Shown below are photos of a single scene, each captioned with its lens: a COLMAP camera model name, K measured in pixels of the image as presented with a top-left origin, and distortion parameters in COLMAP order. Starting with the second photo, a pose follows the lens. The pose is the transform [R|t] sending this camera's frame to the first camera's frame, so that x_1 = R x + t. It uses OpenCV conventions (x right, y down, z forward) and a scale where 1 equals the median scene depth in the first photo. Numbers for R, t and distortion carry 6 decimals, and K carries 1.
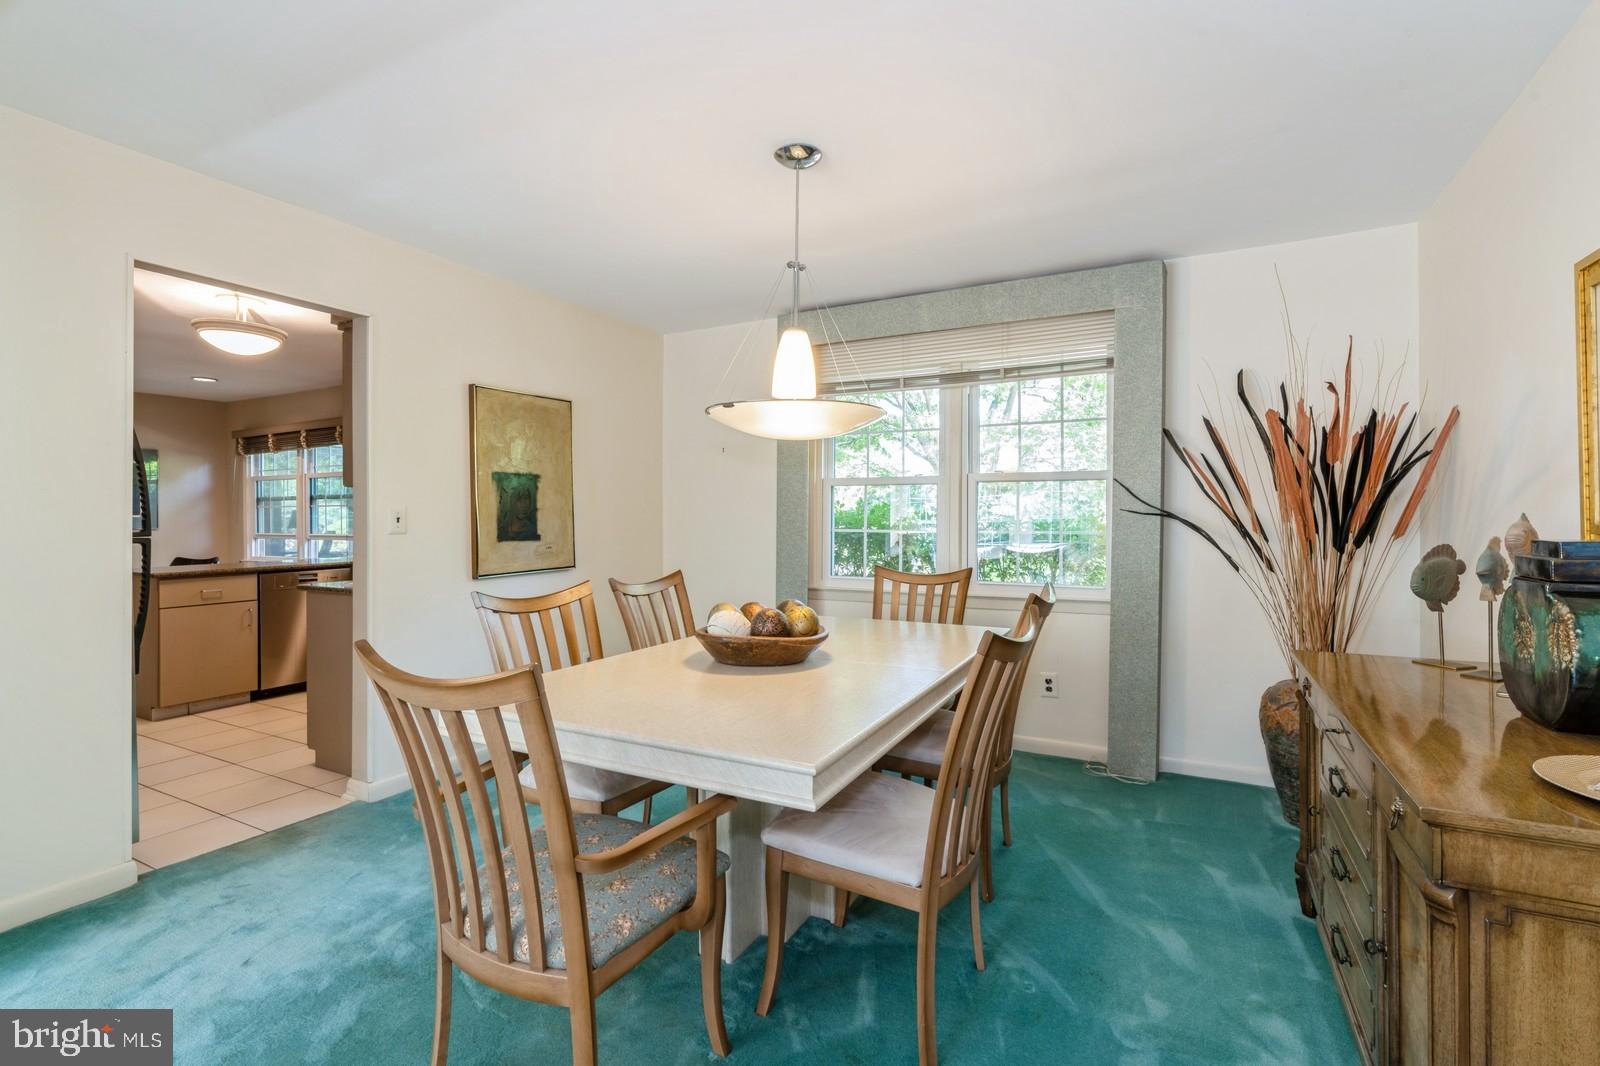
lens RADIAL K [[721.0, 0, 800.4], [0, 721.0, 521.2], [0, 0, 1]] dist [-0.010960, 0.004942]
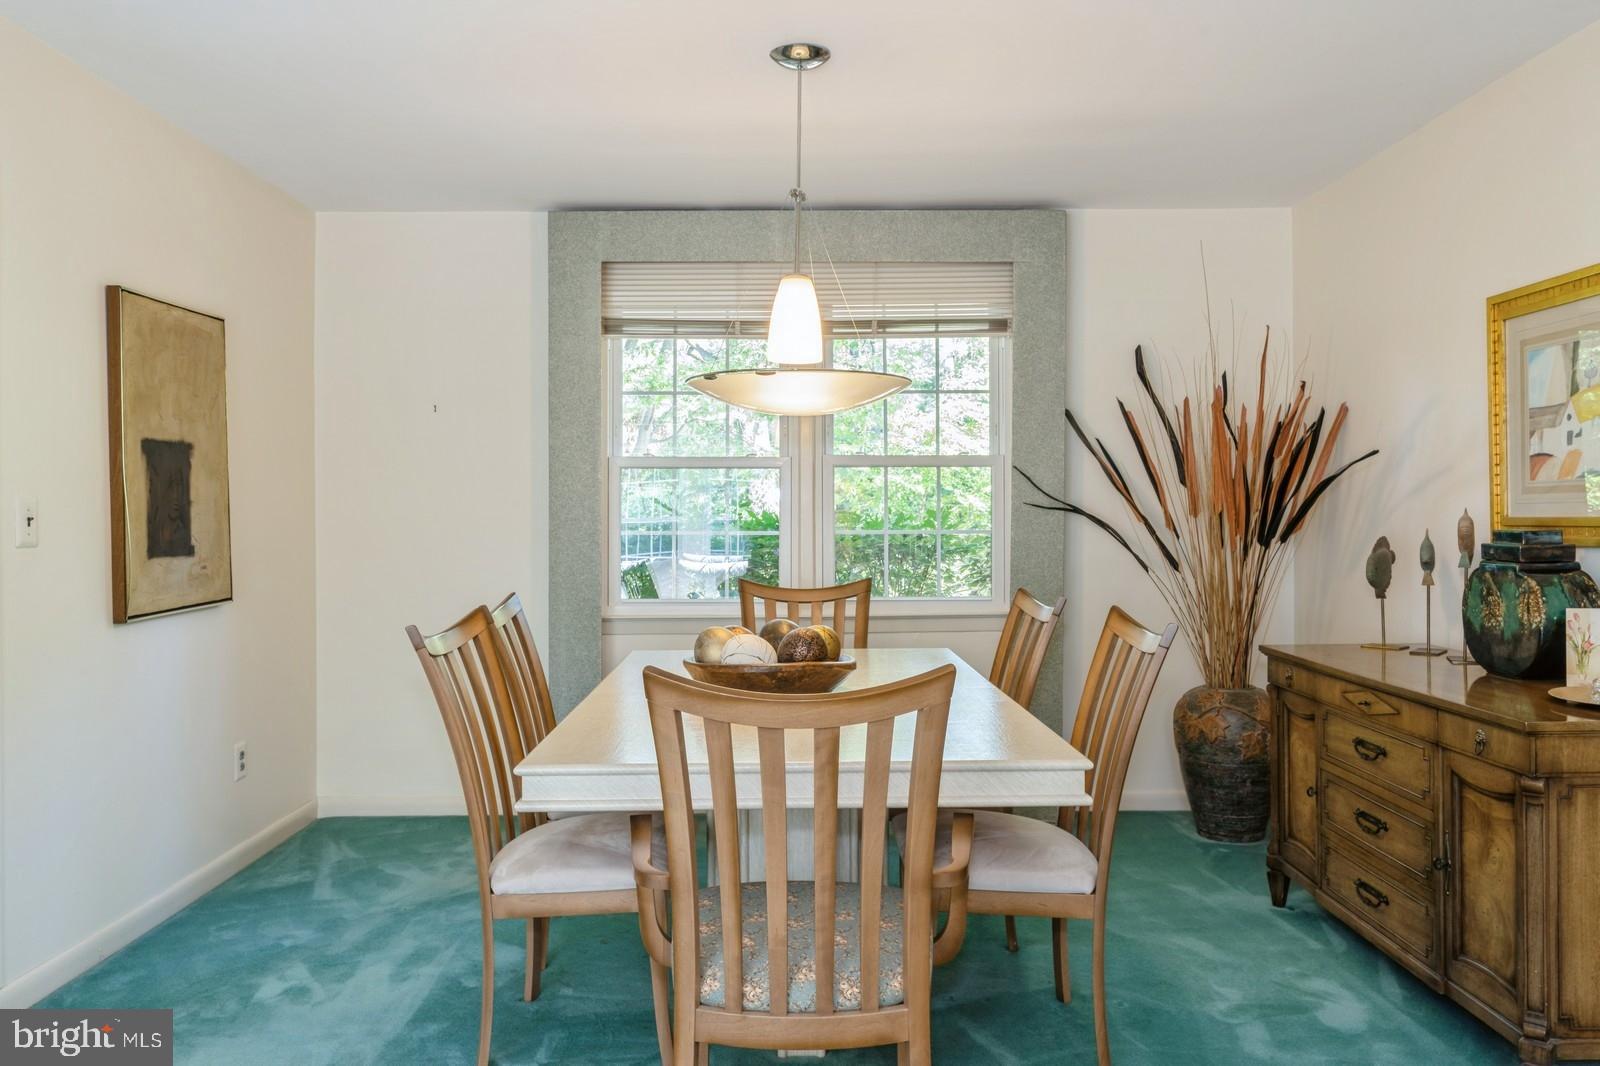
lens RADIAL K [[1216.0, 0, 792.9], [0, 1216.0, 526.5], [0, 0, 1]] dist [0.005103, -0.002804]
pose [[0.882410, -0.009088, 0.470394, -0.474115], [0.006301, 0.999952, 0.007499, -0.001466], [-0.470439, -0.003654, 0.882425, -0.128924]]
